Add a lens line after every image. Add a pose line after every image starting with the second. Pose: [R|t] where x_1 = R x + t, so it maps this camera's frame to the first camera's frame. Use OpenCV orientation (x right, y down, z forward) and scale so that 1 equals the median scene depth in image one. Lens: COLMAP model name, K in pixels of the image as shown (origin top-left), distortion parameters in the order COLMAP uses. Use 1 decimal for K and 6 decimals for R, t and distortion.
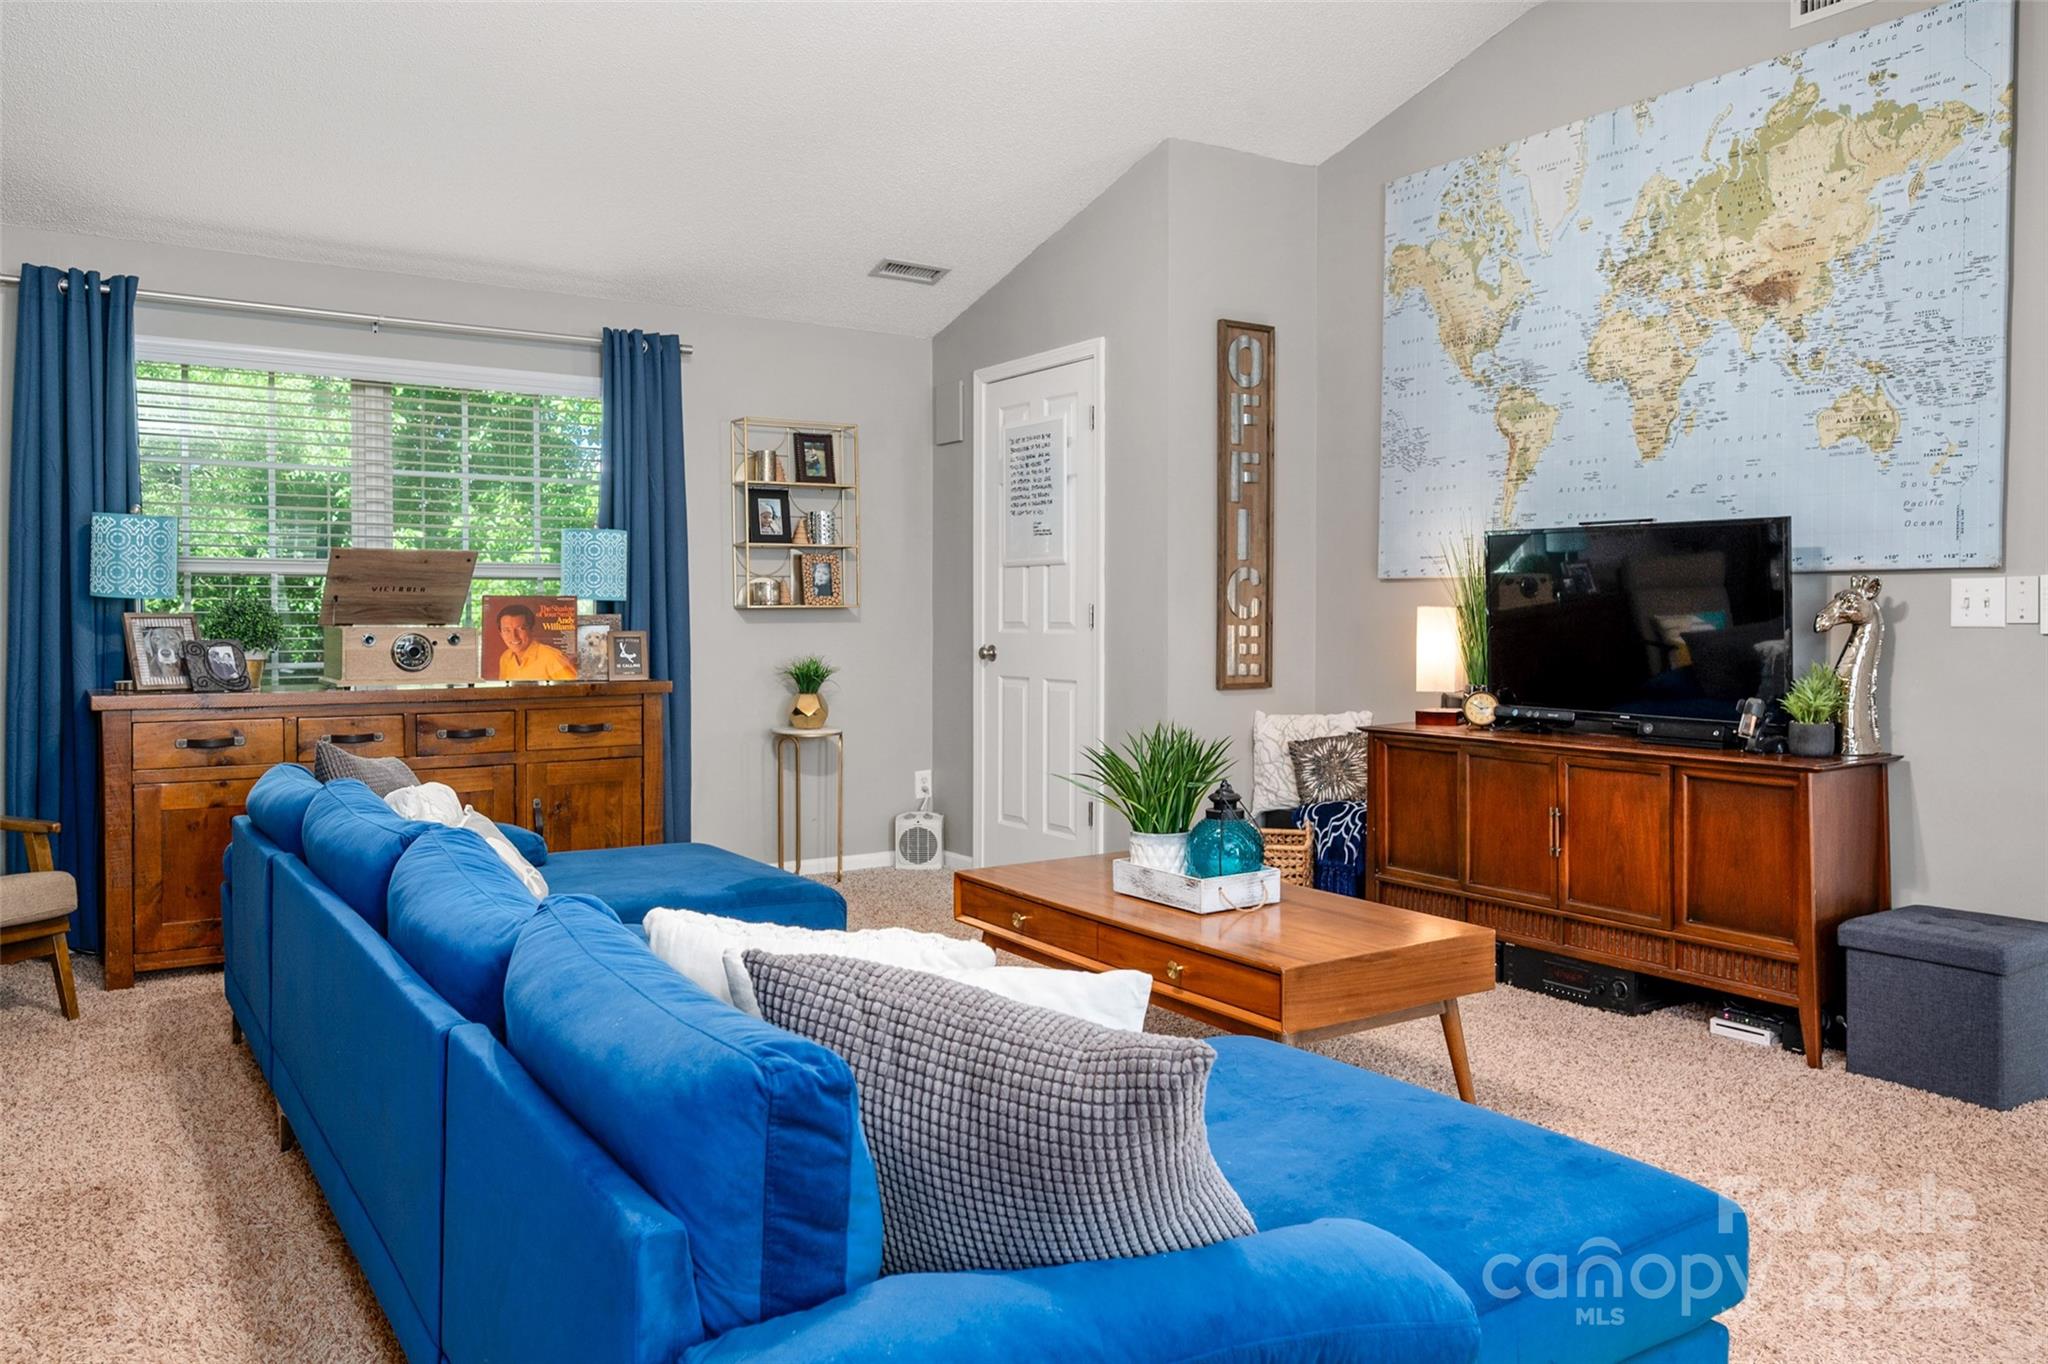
lens RADIAL K [[1468.1, 0, 1024.0], [0, 1468.1, 682.0], [0, 0, 1]] dist [0.000398, -0.000298]
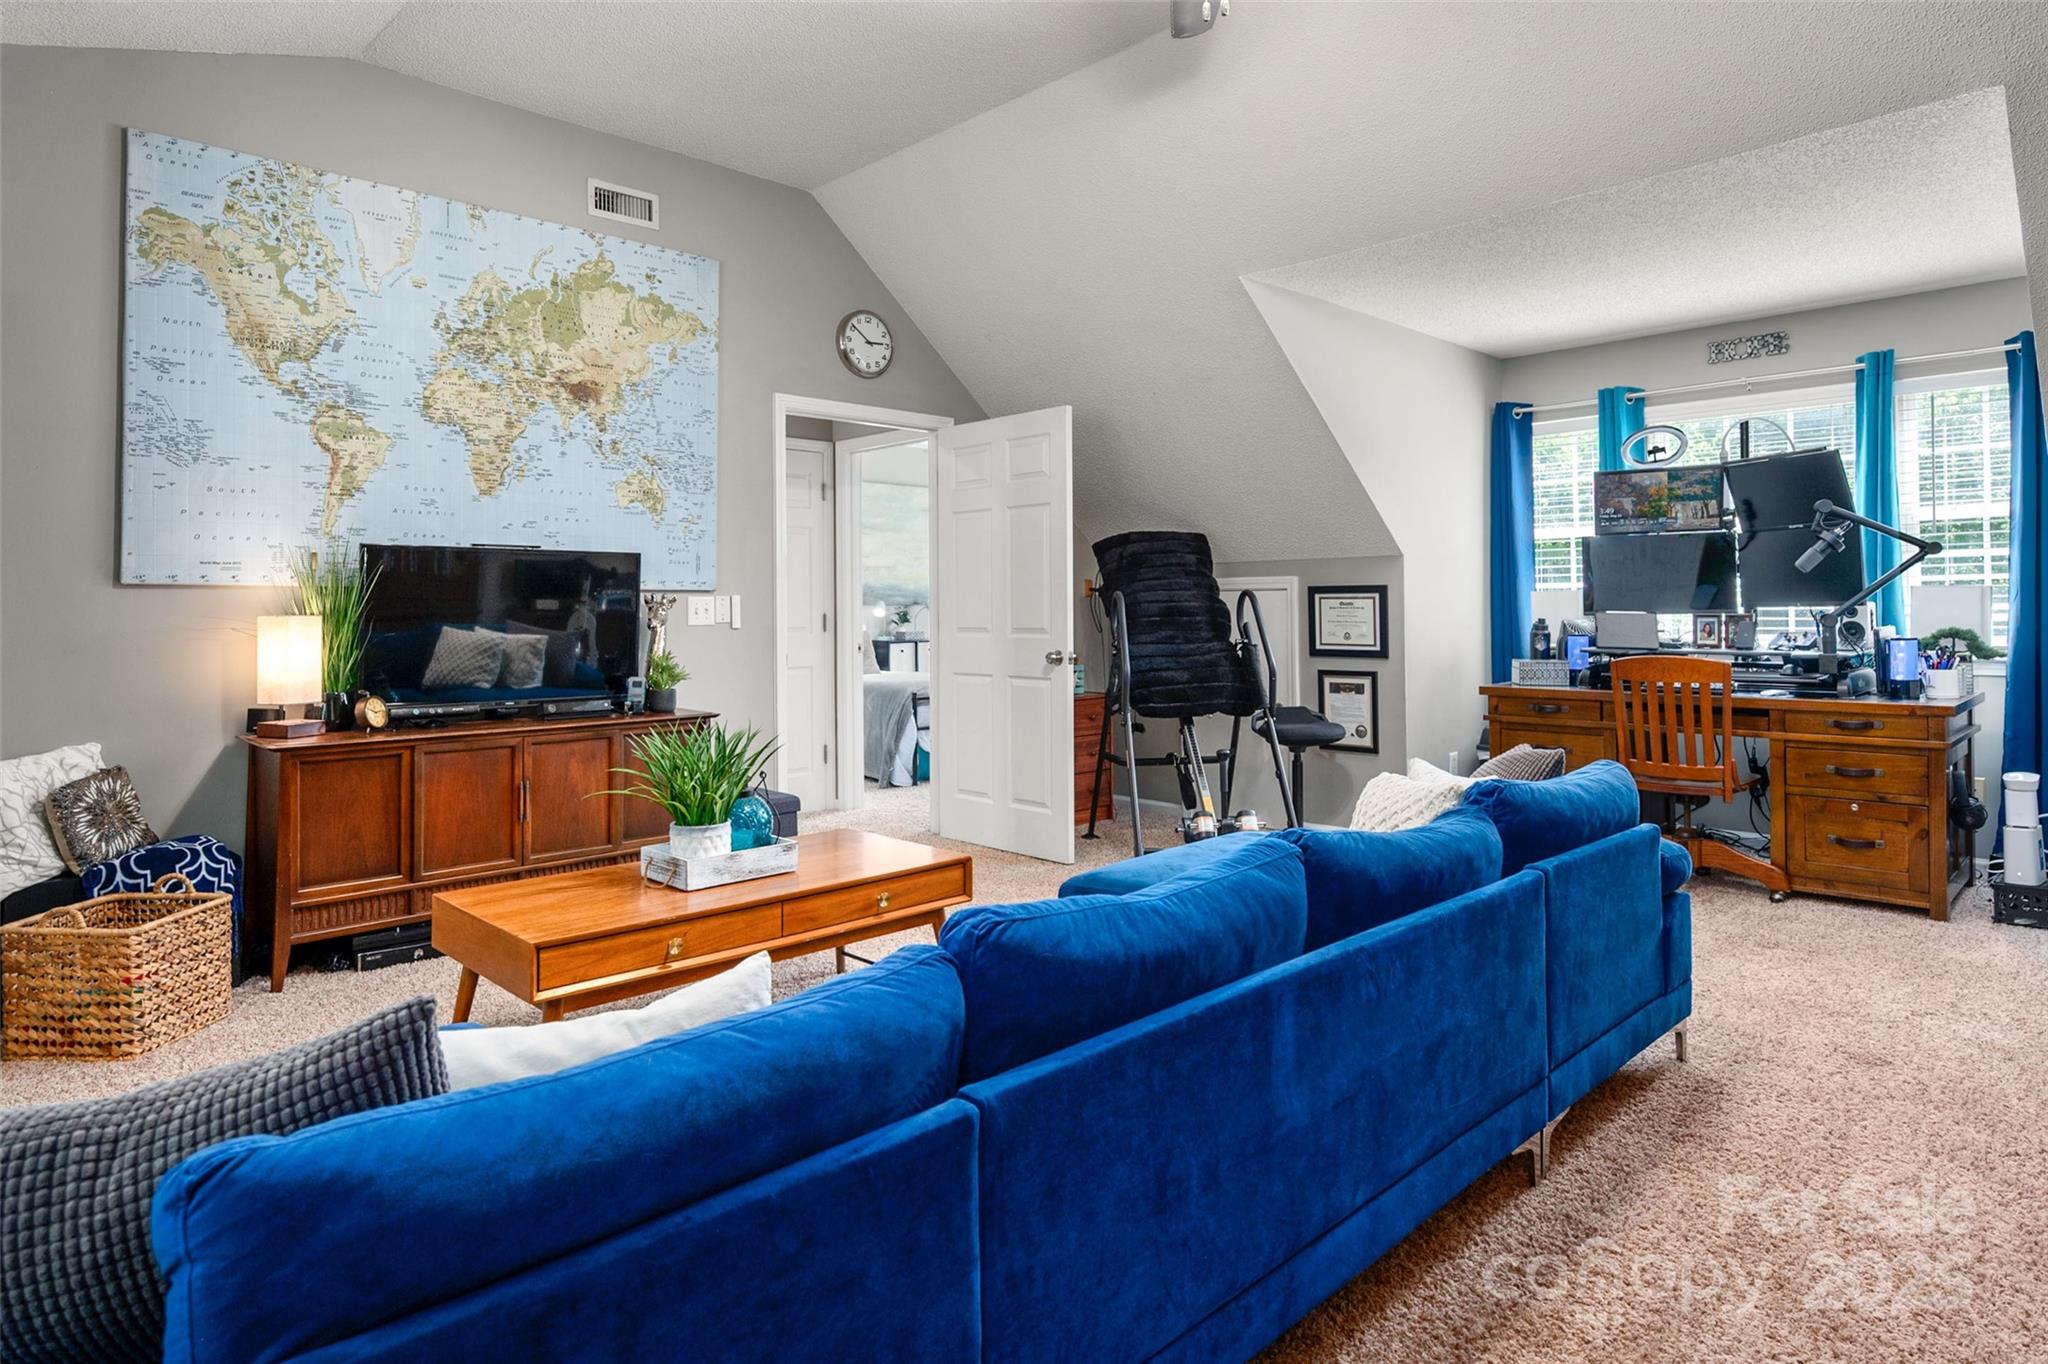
lens RADIAL K [[1173.7, 0, 1023.7], [0, 1173.7, 633.2], [0, 0, 1]] dist [-0.001158, -0.001157]
pose [[-0.187066, -0.021455, 0.982113, -0.642265], [0.052902, 0.998091, 0.031880, -0.043732], [-0.980922, 0.057920, -0.185574, 0.751480]]
